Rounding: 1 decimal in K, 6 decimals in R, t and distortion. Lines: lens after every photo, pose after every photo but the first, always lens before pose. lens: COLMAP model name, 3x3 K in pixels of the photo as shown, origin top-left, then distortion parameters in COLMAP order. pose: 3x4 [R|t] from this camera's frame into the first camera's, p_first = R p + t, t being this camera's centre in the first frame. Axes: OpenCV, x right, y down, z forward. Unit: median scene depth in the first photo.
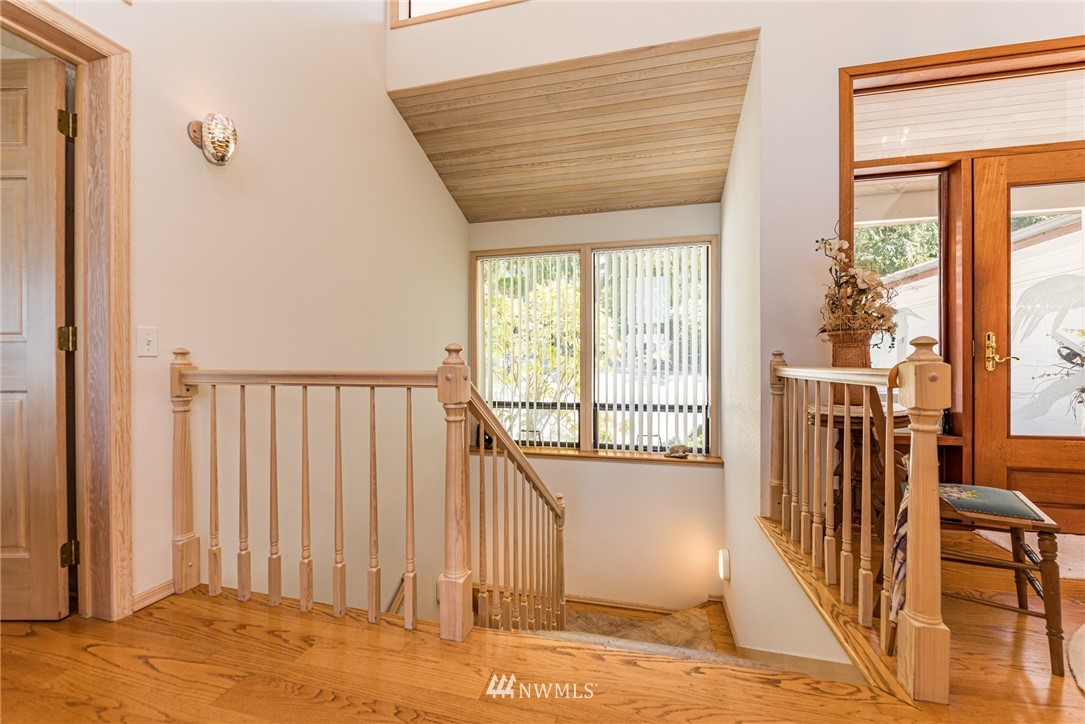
lens RADIAL K [[428.3, 0, 538.2], [0, 428.3, 360.2], [0, 0, 1]] dist [-0.001203, -0.000082]
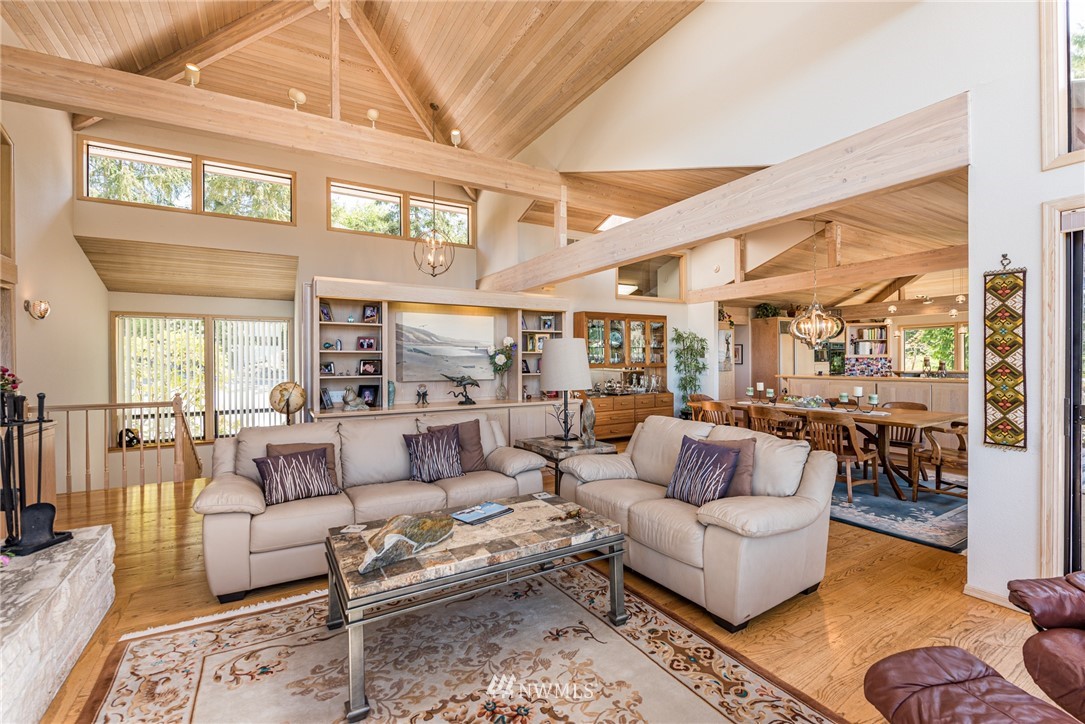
lens RADIAL K [[474.3, 0, 544.1], [0, 474.3, 362.0], [0, 0, 1]] dist [-0.003027, -0.000261]
pose [[0.718950, -0.000550, 0.695061, -0.225631], [0.005146, 0.999976, -0.004532, -0.072667], [-0.695042, 0.006835, 0.718936, -1.188392]]
